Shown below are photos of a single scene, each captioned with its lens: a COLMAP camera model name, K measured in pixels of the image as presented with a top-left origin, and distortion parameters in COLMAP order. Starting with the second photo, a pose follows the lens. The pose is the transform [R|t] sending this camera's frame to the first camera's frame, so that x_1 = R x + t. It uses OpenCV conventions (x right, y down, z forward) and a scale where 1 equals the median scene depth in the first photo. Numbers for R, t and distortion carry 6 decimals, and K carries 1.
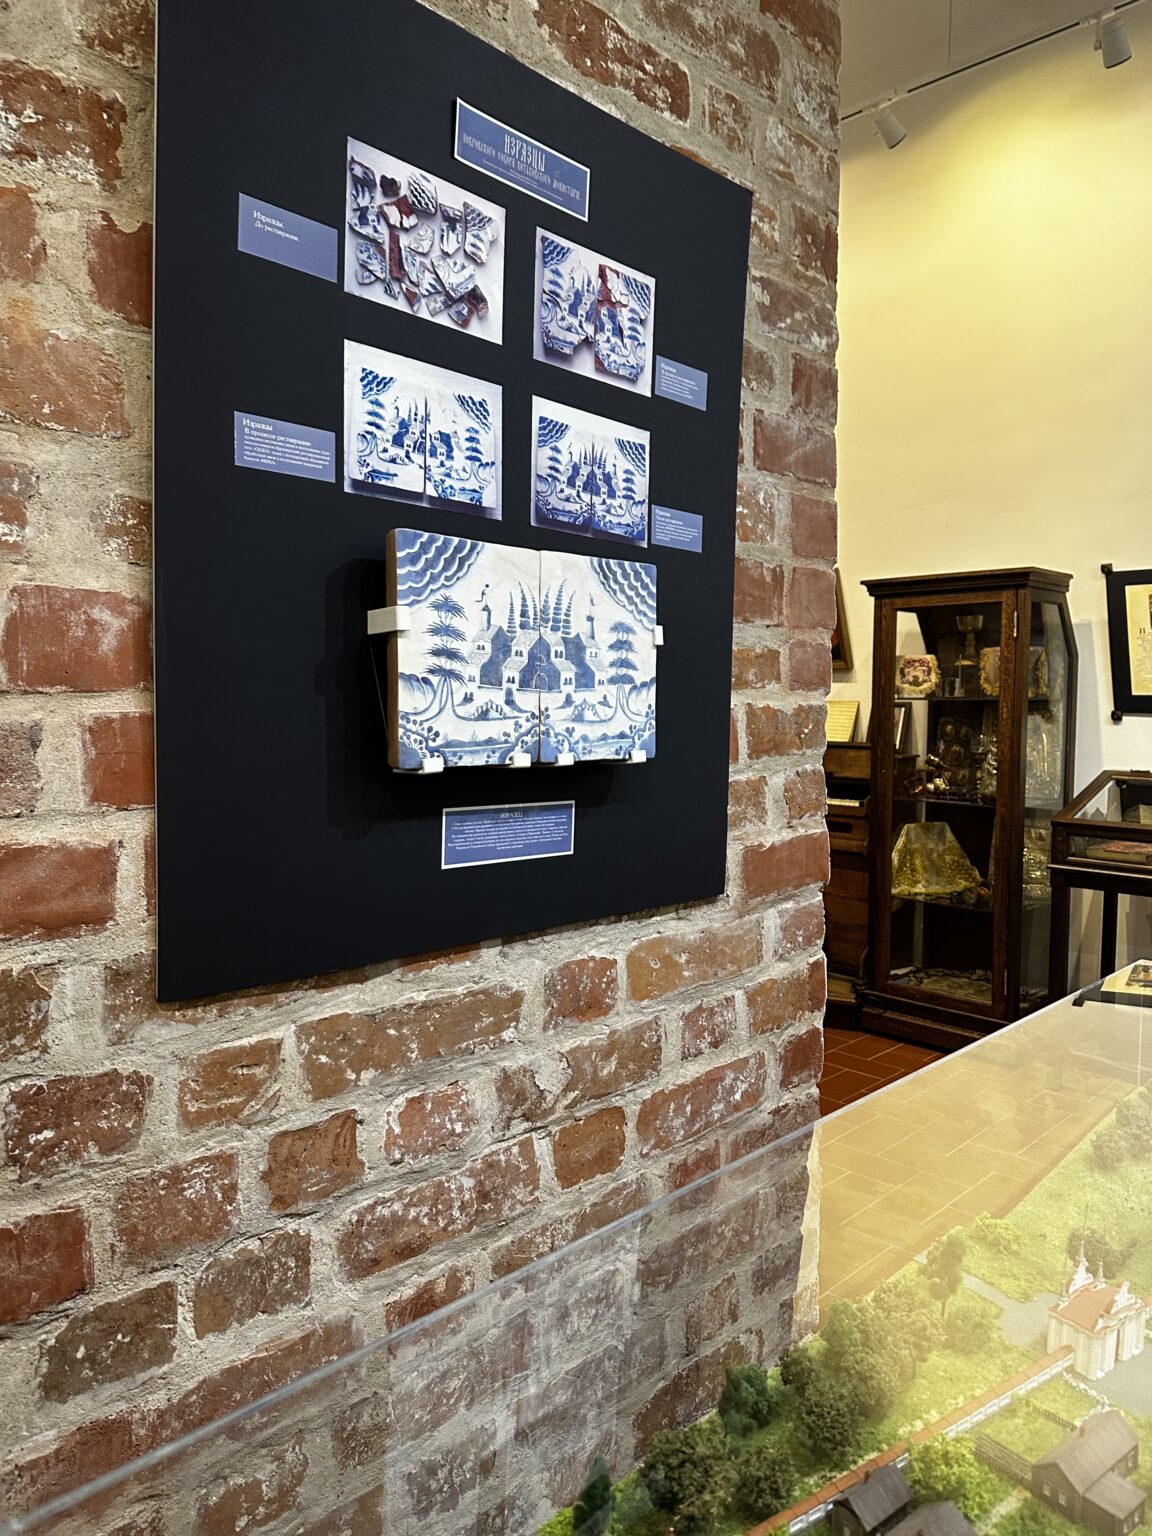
lens RADIAL K [[1059.9, 0, 576.0], [0, 1059.9, 768.0], [0, 0, 1]] dist [0.086968, -0.071330]
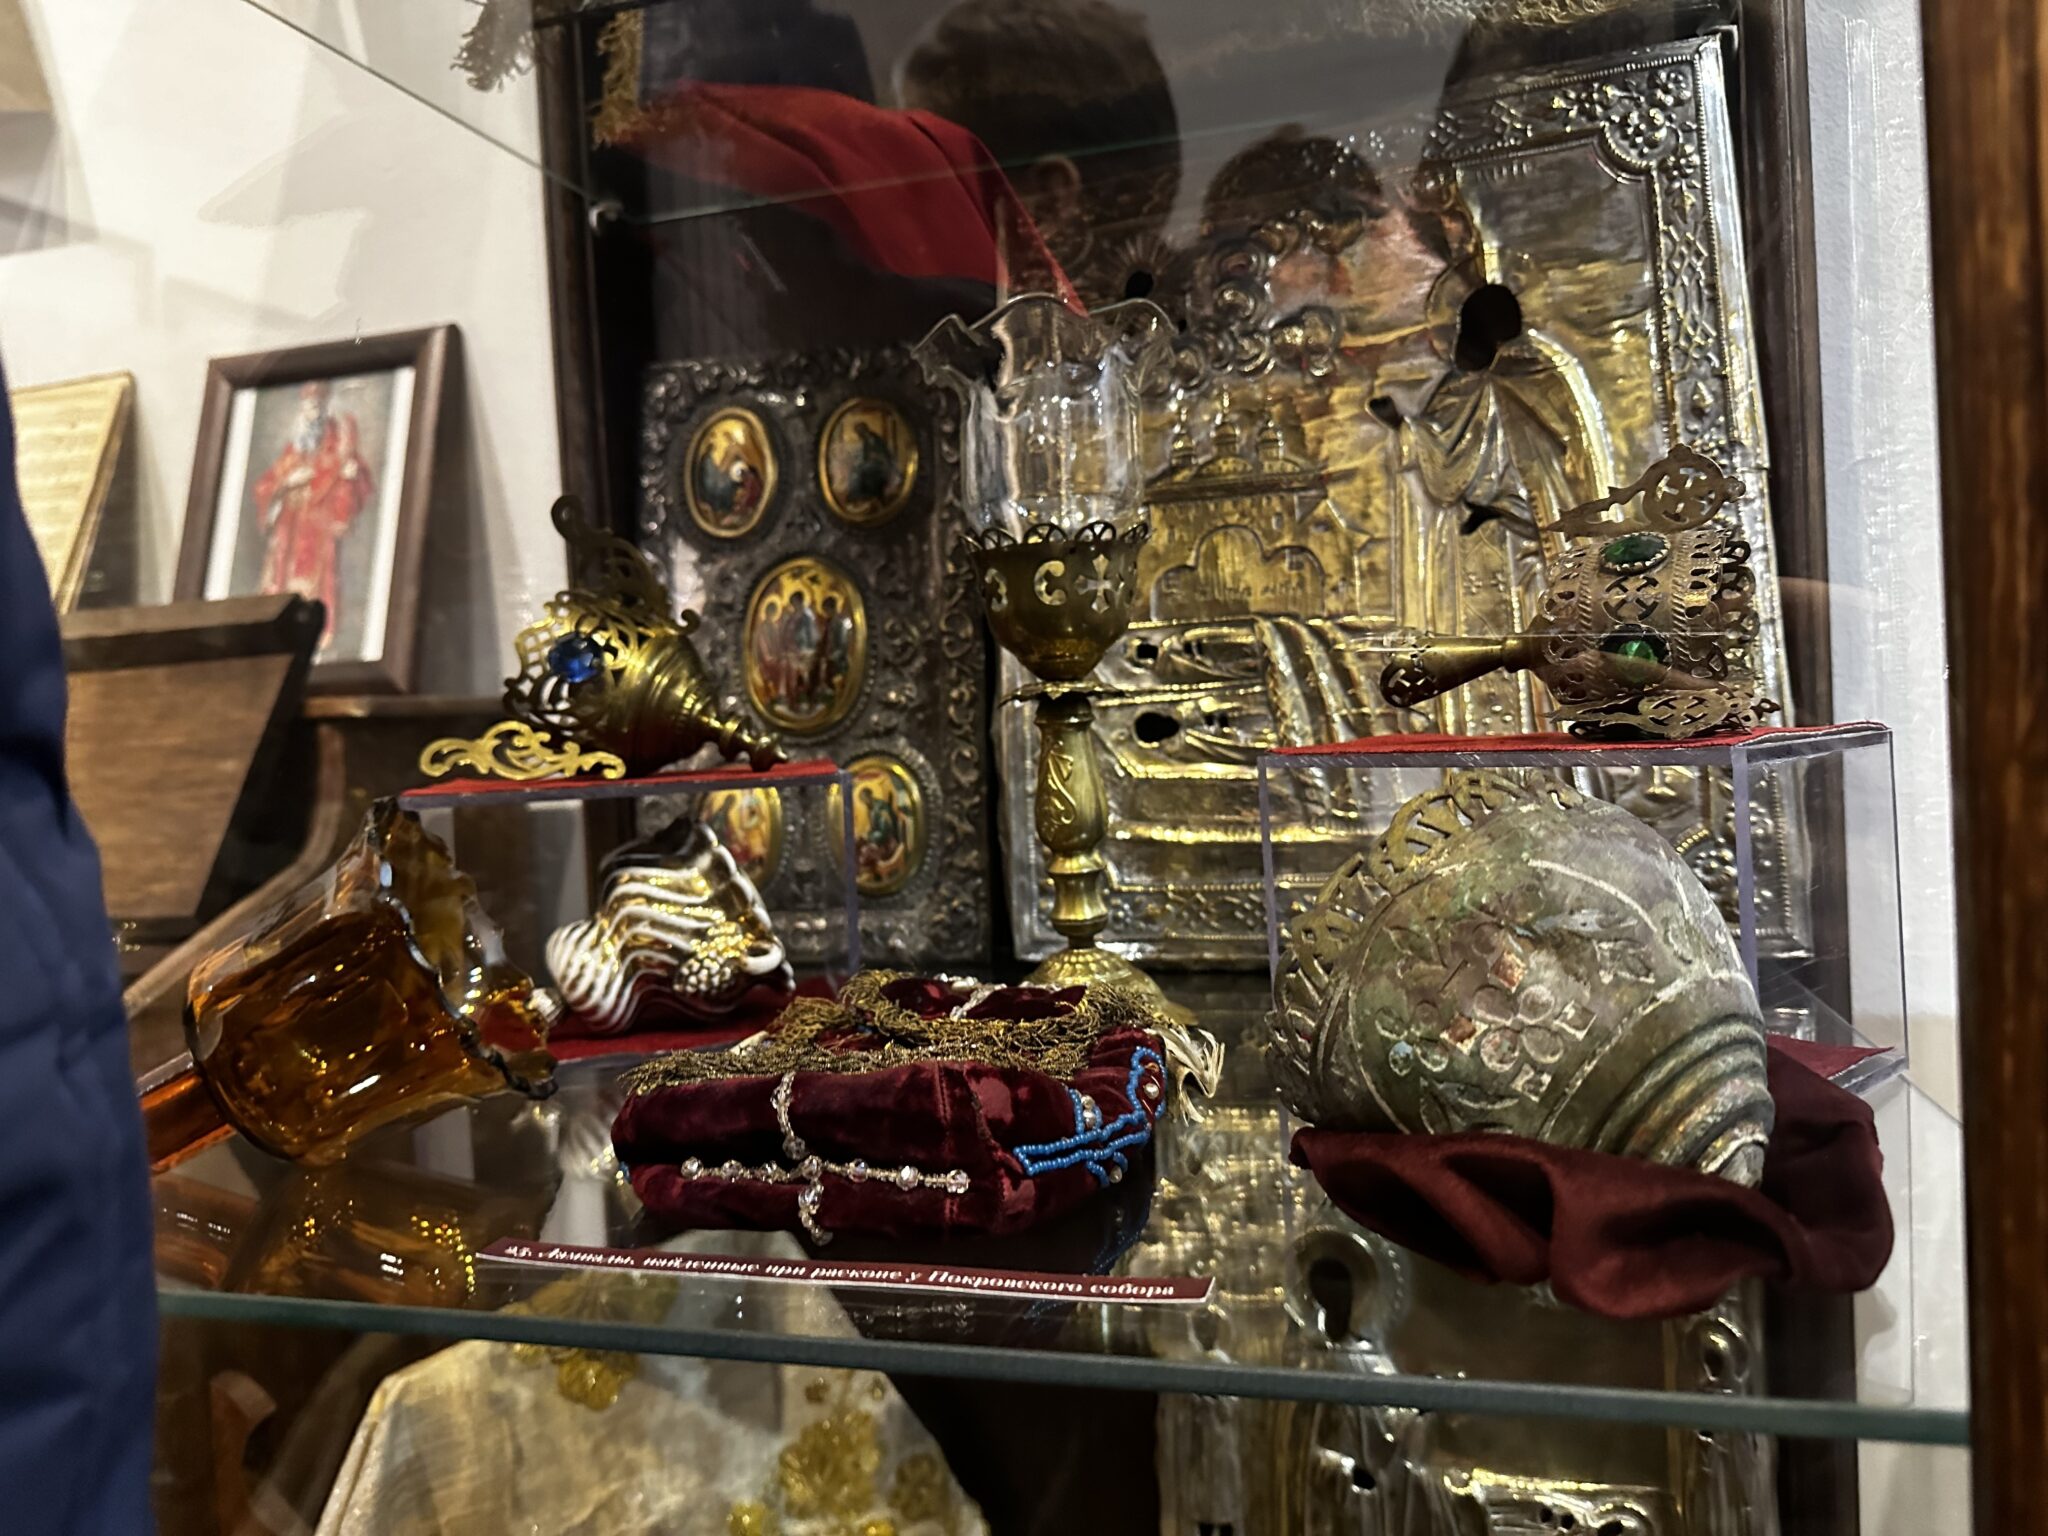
lens RADIAL K [[1421.6, 0, 1019.1], [0, 1421.6, 765.2], [0, 0, 1]] dist [0.051326, -0.069057]
pose [[0.859281, -0.075697, 0.505872, 0.297441], [0.095099, 0.995388, -0.012590, 0.005609], [-0.502586, 0.058926, 0.862517, 0.860589]]
